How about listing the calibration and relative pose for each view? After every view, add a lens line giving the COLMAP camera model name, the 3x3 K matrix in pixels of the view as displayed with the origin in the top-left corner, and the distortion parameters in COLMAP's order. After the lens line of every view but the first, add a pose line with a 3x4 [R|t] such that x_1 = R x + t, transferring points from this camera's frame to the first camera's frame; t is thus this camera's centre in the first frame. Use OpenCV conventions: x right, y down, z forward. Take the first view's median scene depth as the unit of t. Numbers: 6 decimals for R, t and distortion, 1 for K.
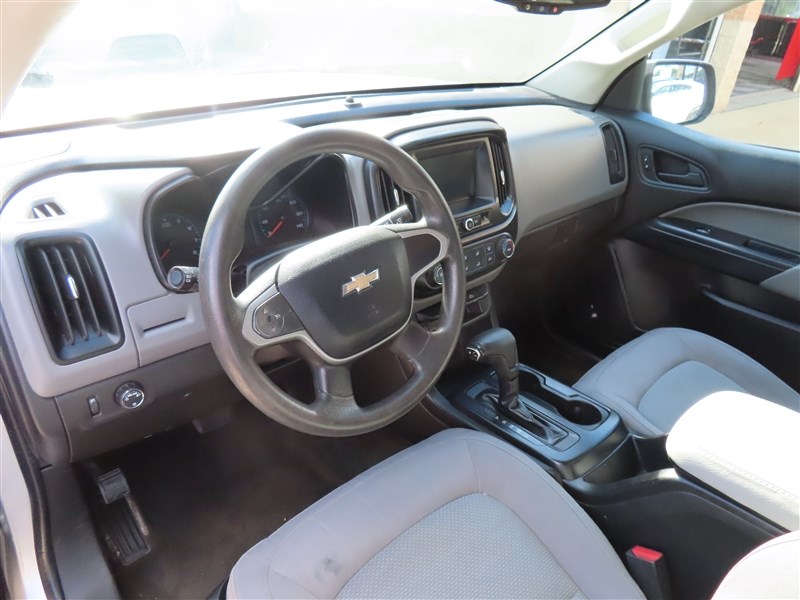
lens RADIAL K [[577.2, 0, 399.3], [0, 577.2, 302.2], [0, 0, 1]] dist [-0.004837, 0.001265]
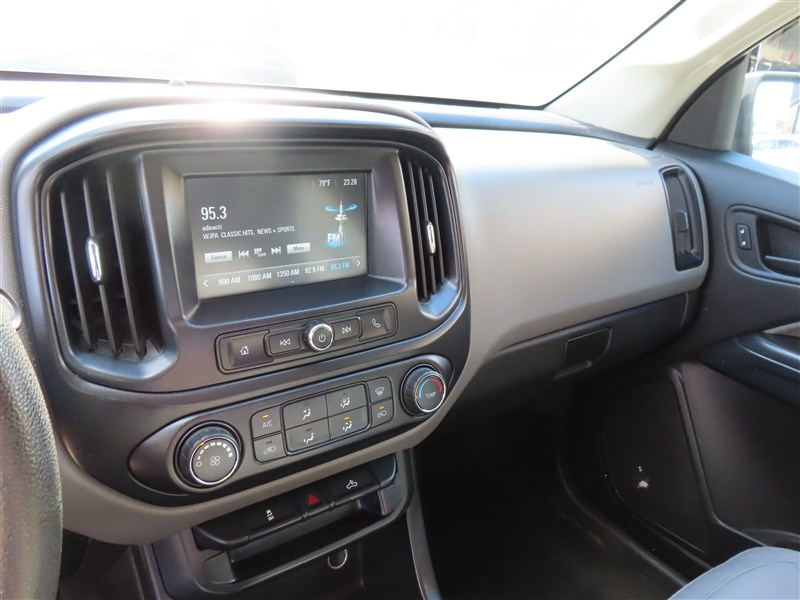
lens RADIAL K [[577.2, 0, 399.3], [0, 577.2, 302.2], [0, 0, 1]] dist [-0.004837, 0.001265]
pose [[0.991228, 0.072327, -0.110613, 0.159646], [-0.085442, 0.989232, -0.118830, -0.081636], [0.100828, 0.127239, 0.986734, 0.412521]]
